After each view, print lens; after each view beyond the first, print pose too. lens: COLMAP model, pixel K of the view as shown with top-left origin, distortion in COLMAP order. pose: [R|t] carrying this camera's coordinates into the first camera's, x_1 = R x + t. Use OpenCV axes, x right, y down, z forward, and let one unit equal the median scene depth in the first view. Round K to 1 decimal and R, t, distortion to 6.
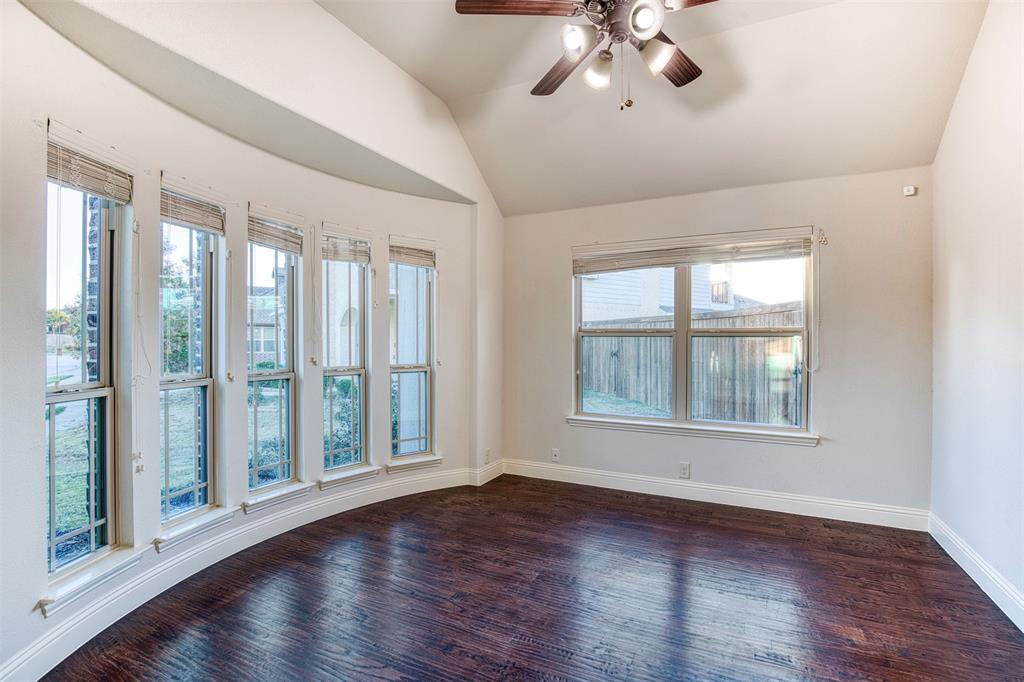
lens RADIAL K [[470.6, 0, 510.9], [0, 470.6, 341.7], [0, 0, 1]] dist [-0.031075, 0.000217]
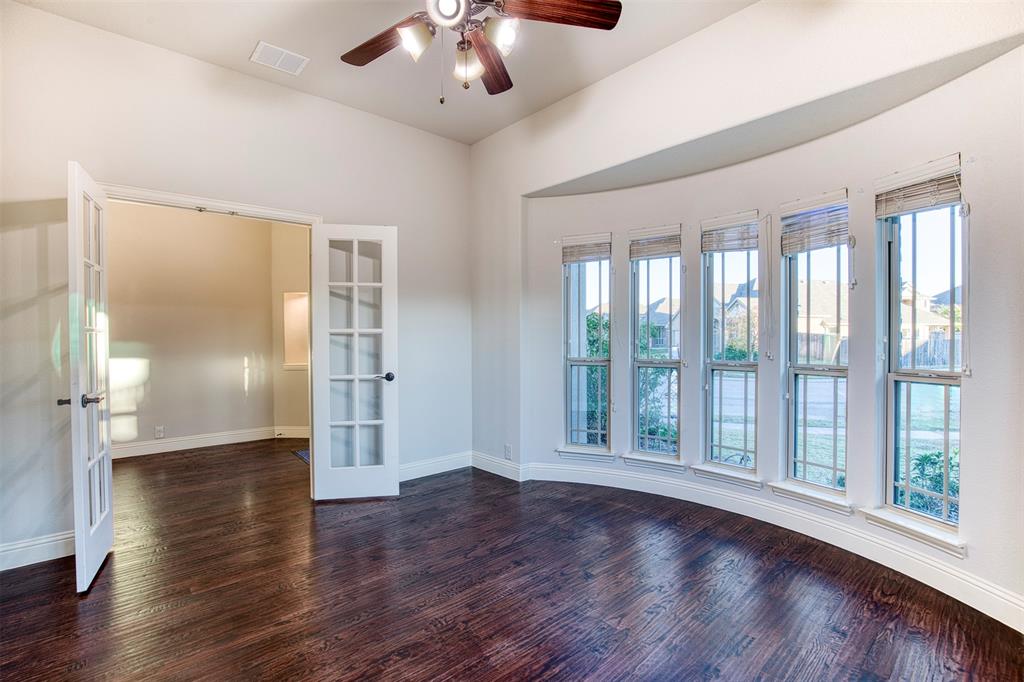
lens RADIAL K [[470.6, 0, 515.4], [0, 470.6, 339.5], [0, 0, 1]] dist [-0.031075, 0.000217]
pose [[-0.366504, 0.004284, -0.930407, 0.788131], [0.004981, 0.999984, 0.002642, 0.005083], [0.930403, -0.003666, -0.366519, 1.044925]]
